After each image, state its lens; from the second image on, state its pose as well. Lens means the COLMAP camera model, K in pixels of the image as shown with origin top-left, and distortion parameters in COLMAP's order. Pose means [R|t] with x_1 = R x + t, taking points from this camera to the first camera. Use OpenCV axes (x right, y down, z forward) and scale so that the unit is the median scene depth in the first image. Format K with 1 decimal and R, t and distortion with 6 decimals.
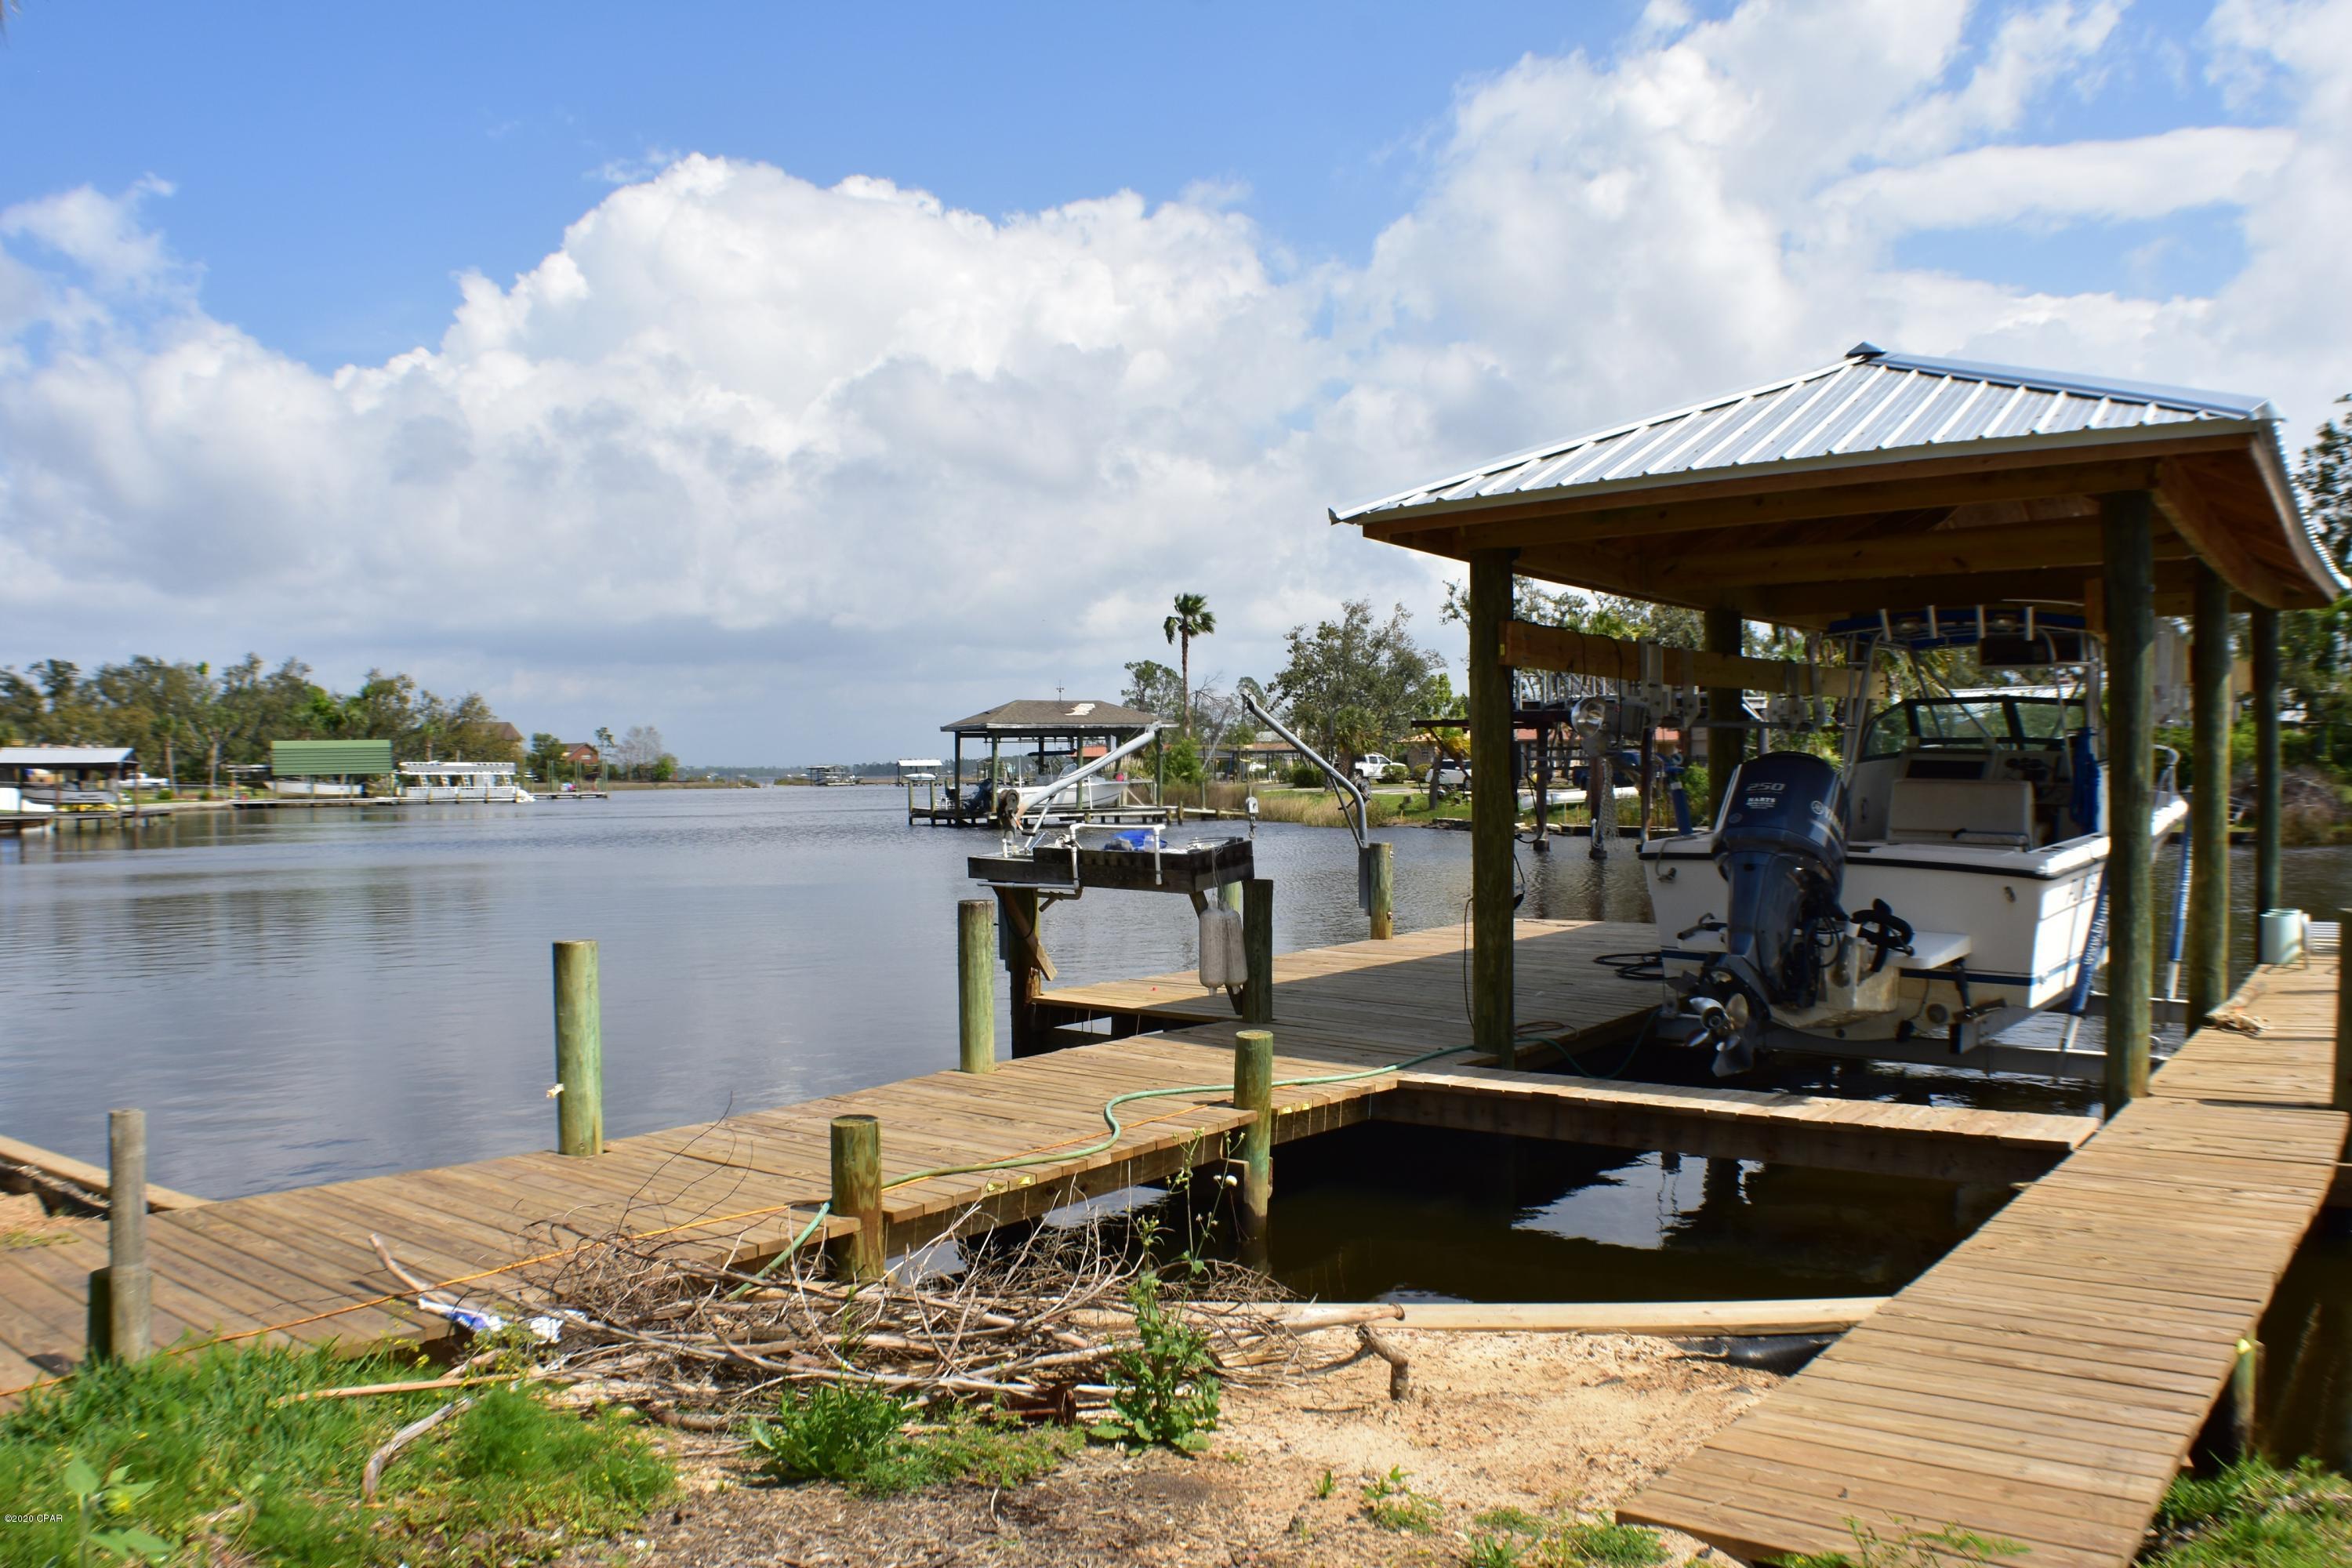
lens RADIAL K [[1801.5, 0, 1184.1], [0, 1801.5, 784.1], [0, 0, 1]] dist [-0.162721, 0.037126]
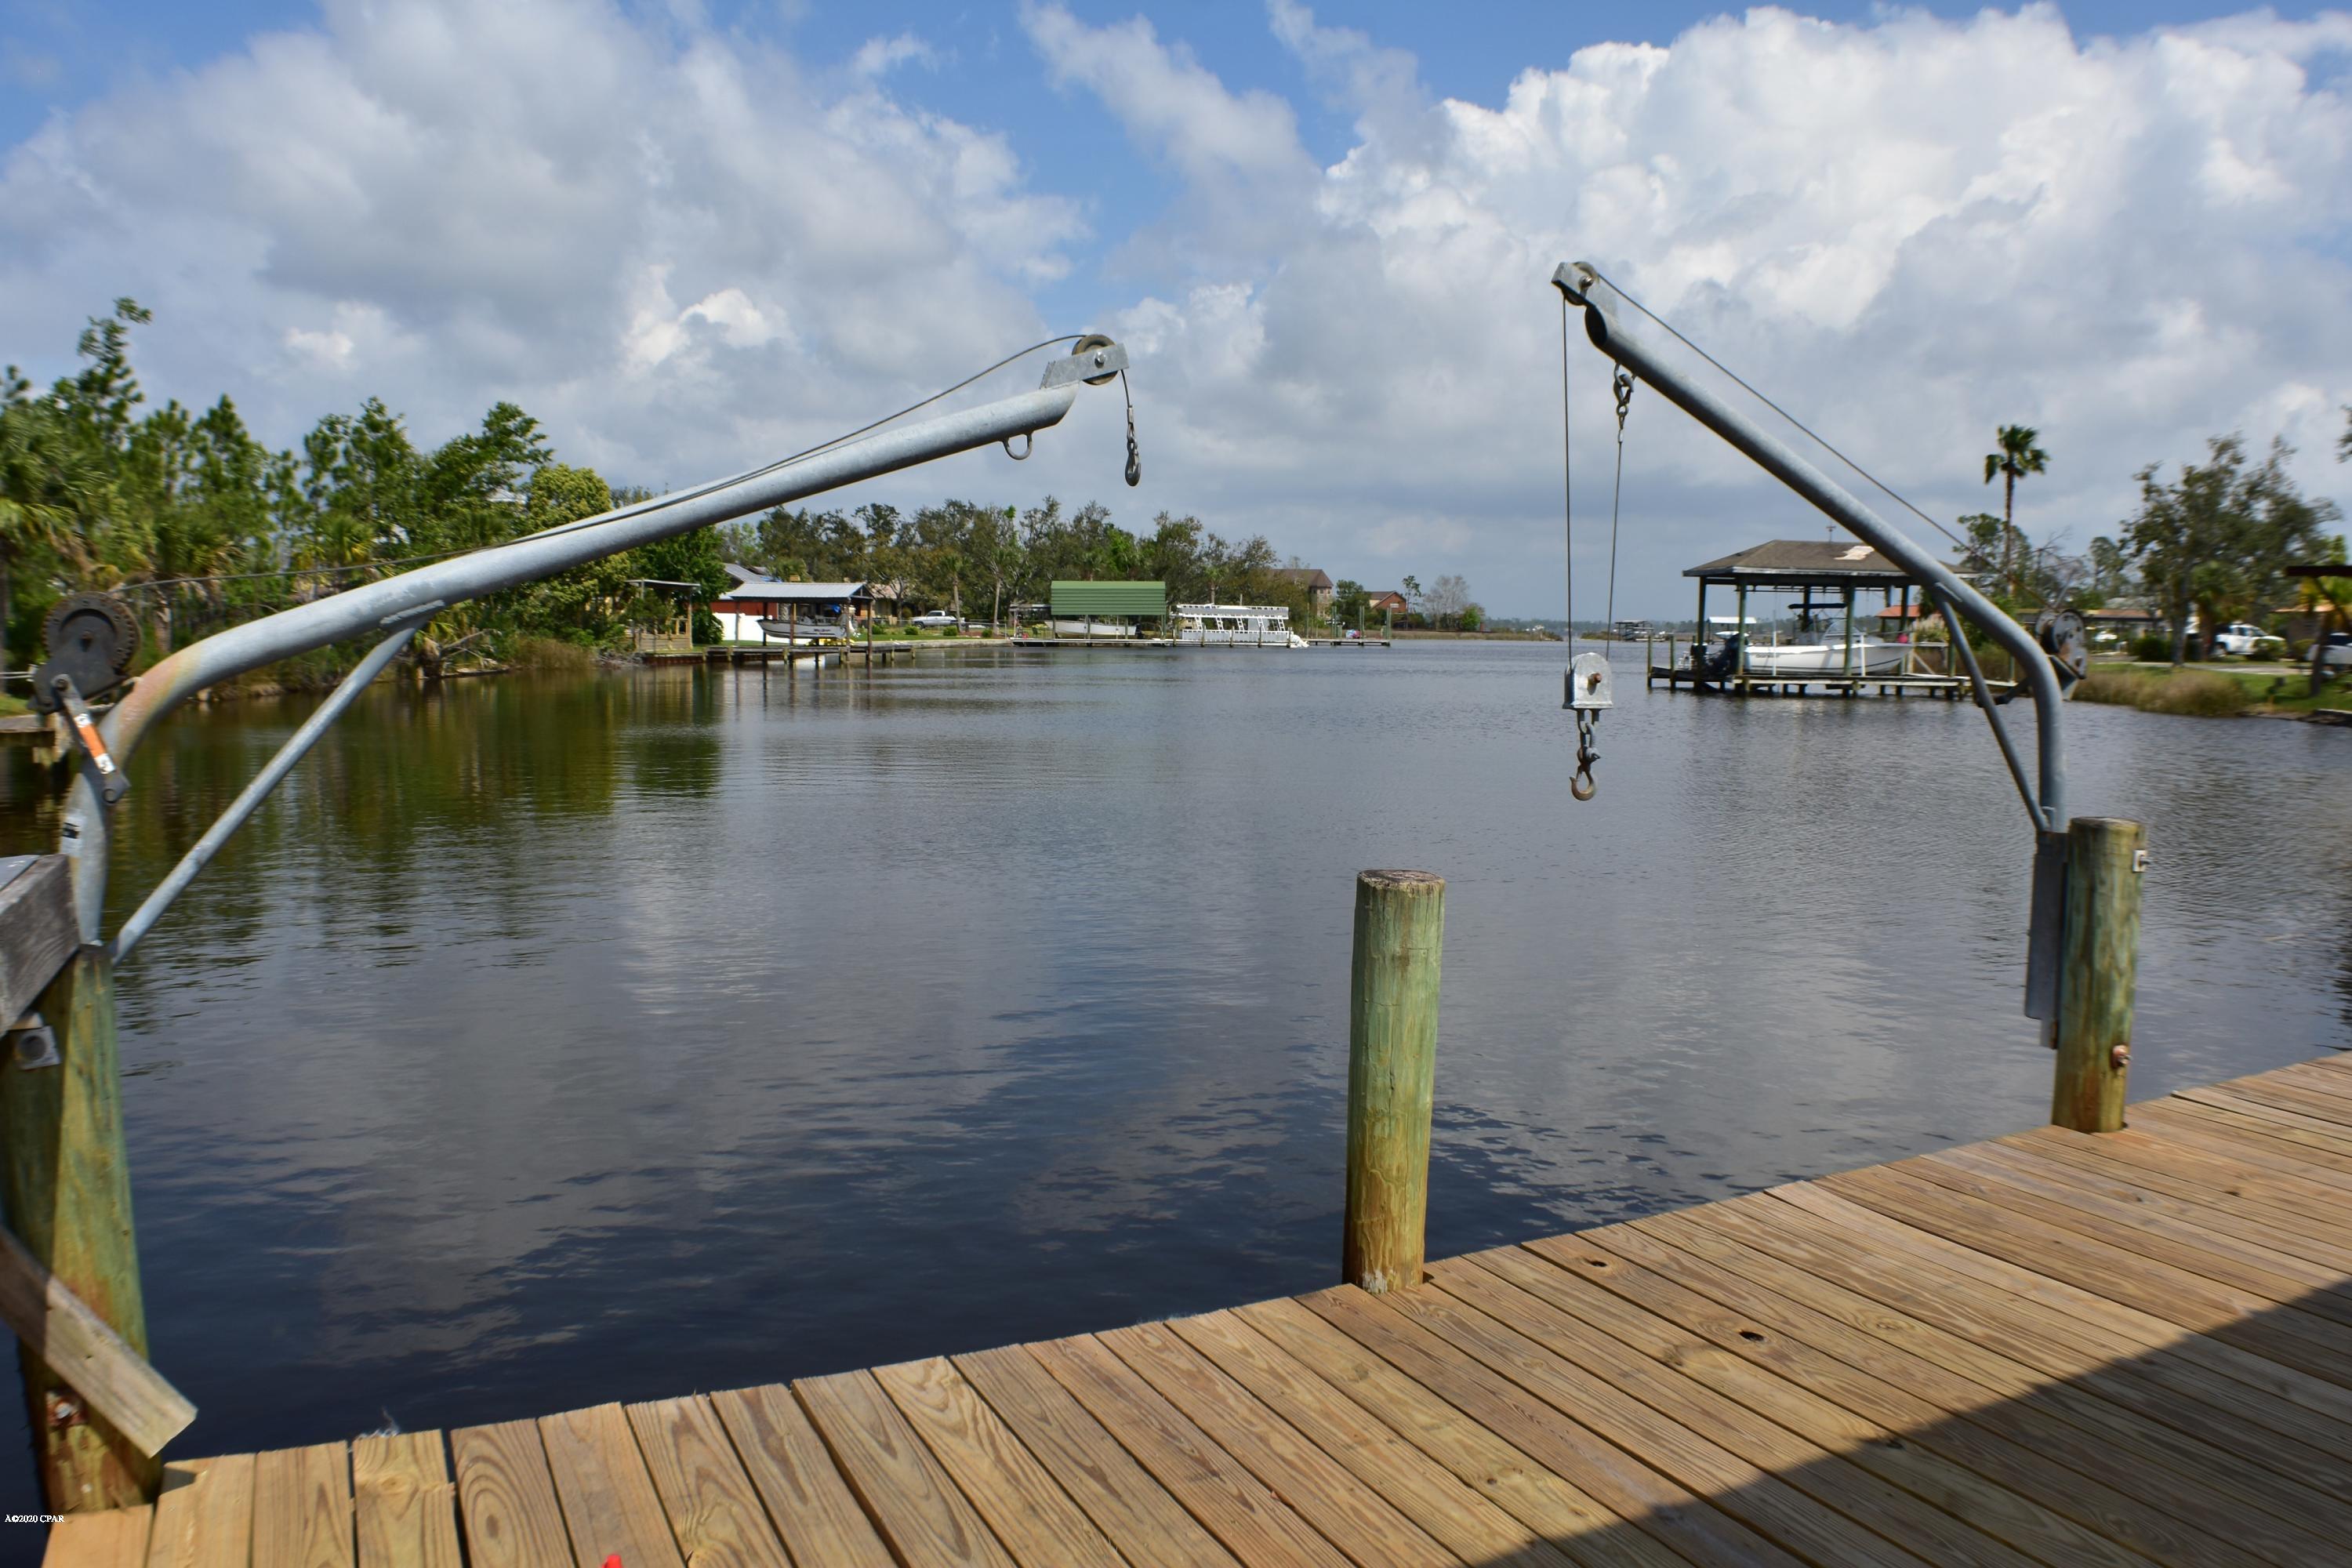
lens RADIAL K [[1801.5, 0, 1184.1], [0, 1801.5, 784.1], [0, 0, 1]] dist [-0.162721, 0.037126]
pose [[0.898871, 0.059705, -0.434126, 0.009465], [-0.024151, 0.995919, 0.086964, 0.000383], [0.437546, -0.067685, 0.896645, 0.070876]]
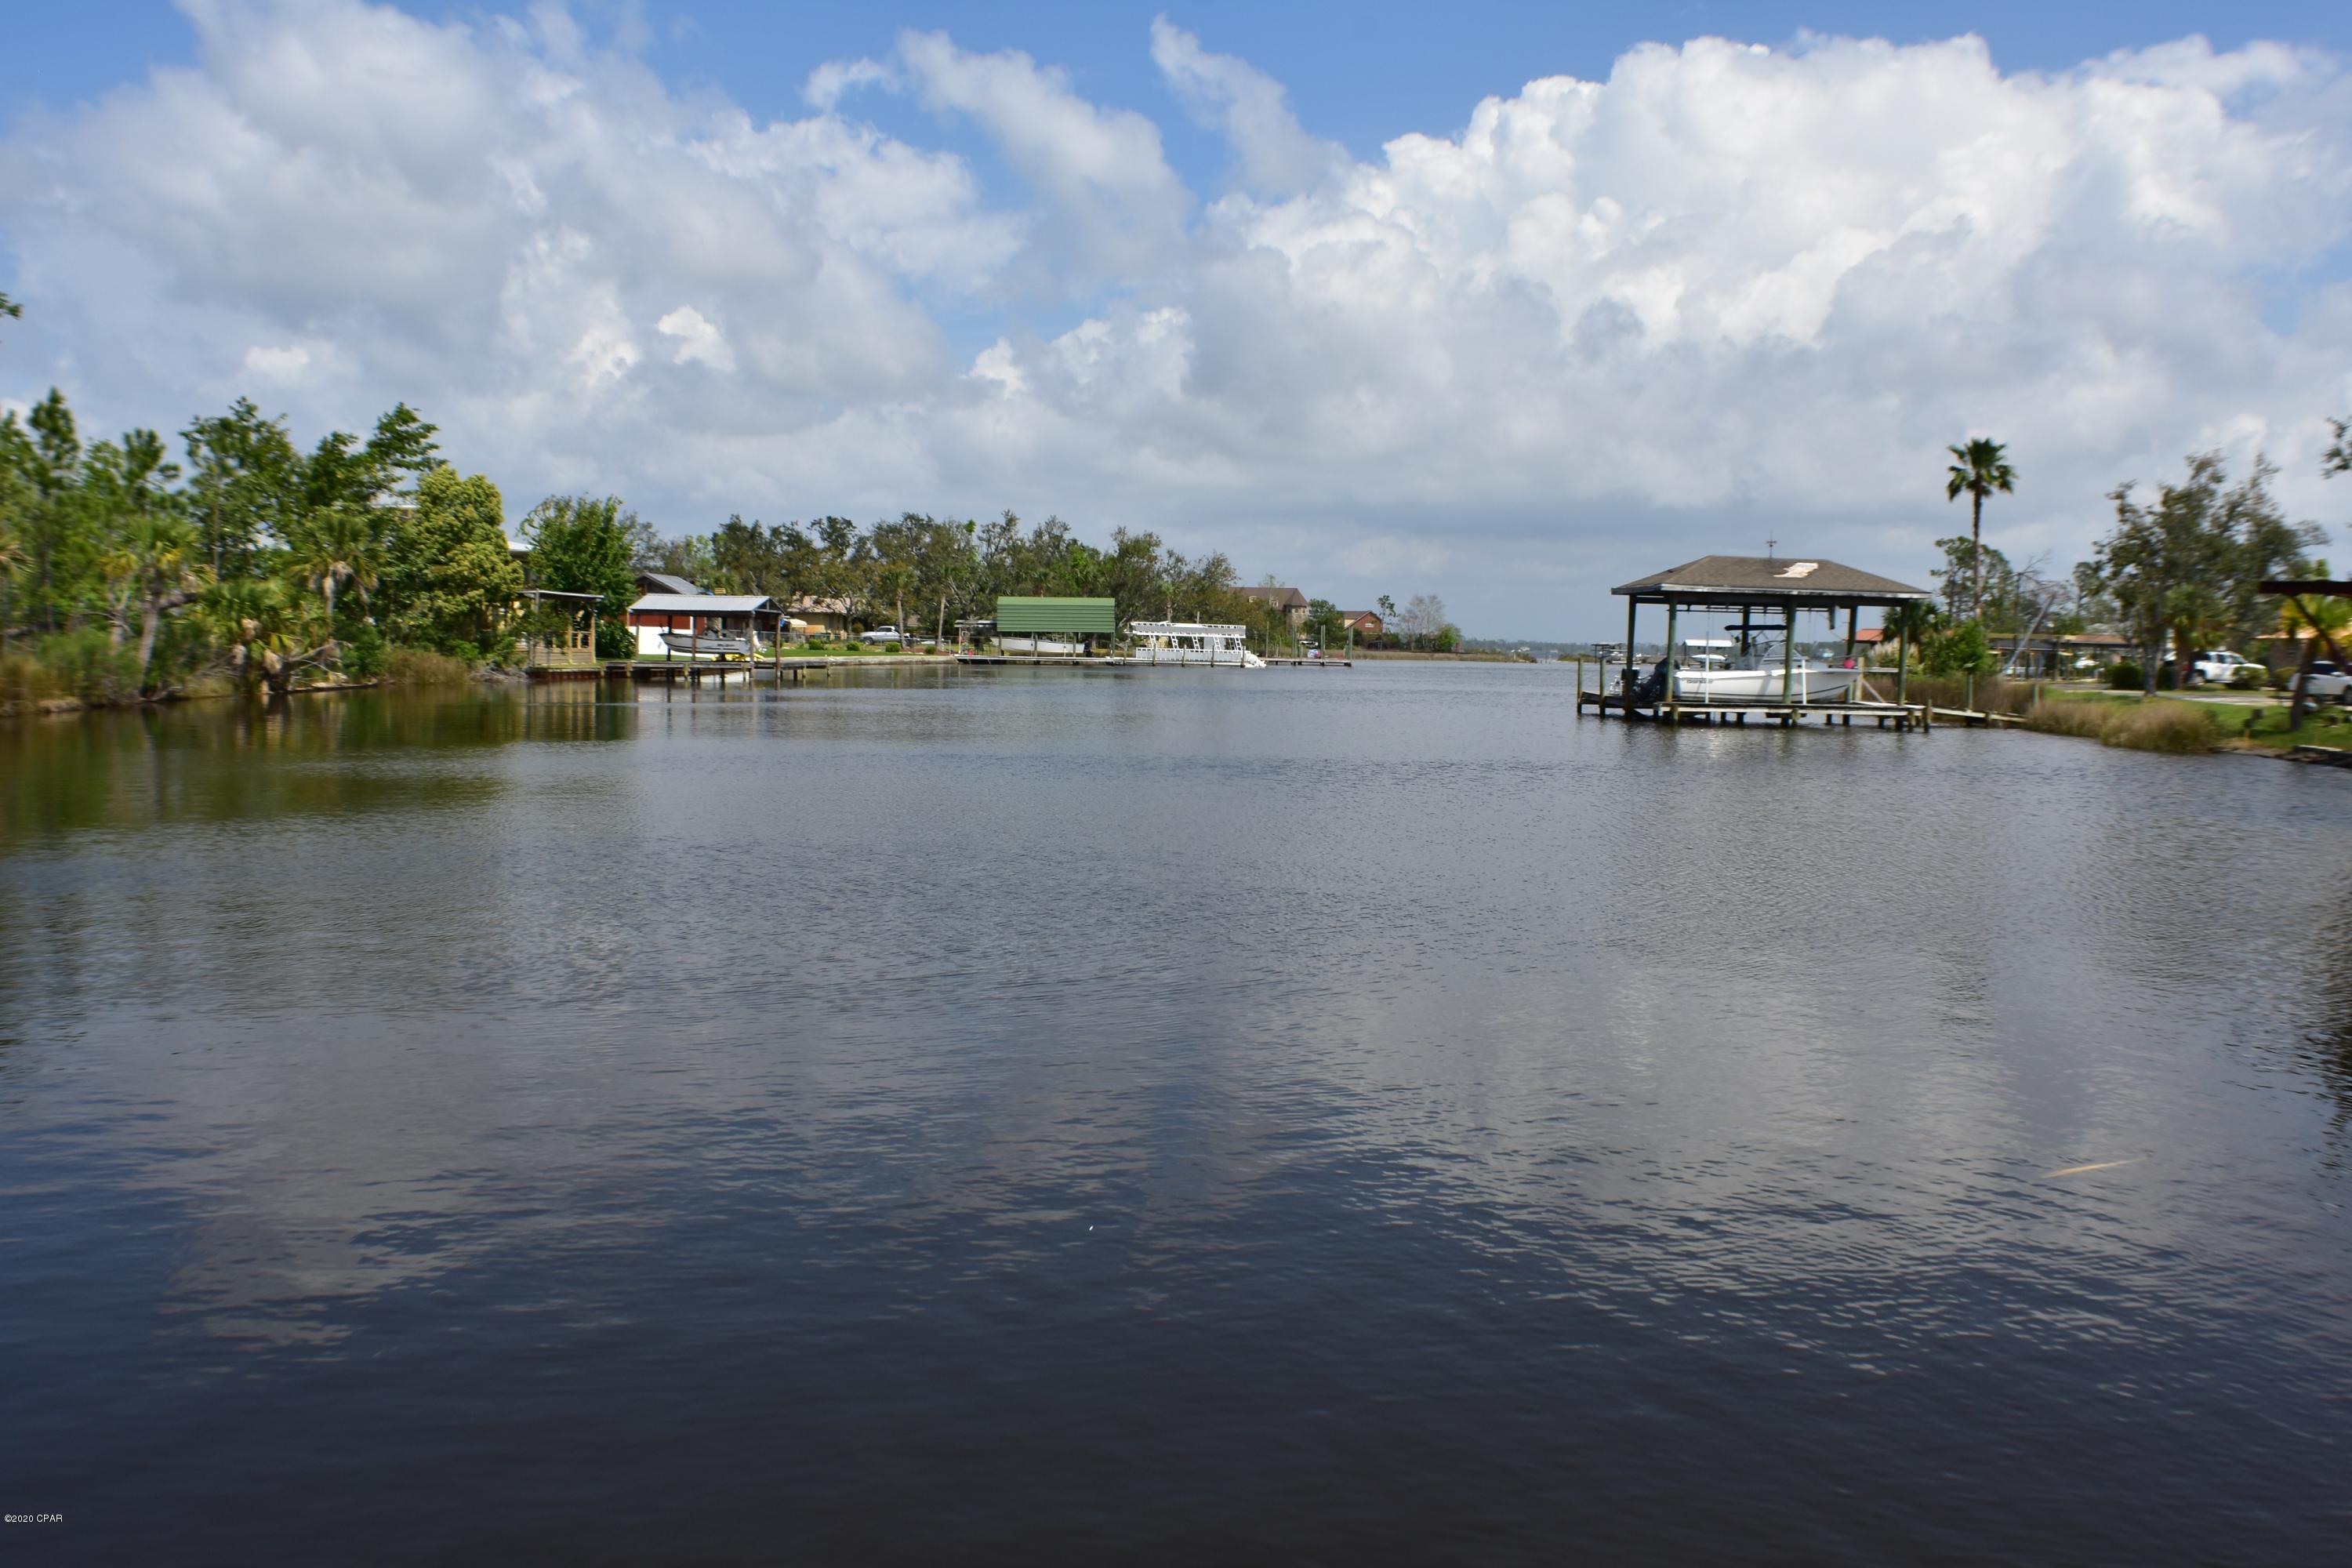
lens RADIAL K [[1801.5, 0, 1184.1], [0, 1801.5, 784.1], [0, 0, 1]] dist [-0.162721, 0.037126]
pose [[0.901985, 0.063407, -0.427085, 0.014574], [-0.033743, 0.996485, 0.076678, -0.000264], [0.430446, -0.054751, 0.900954, 0.106294]]
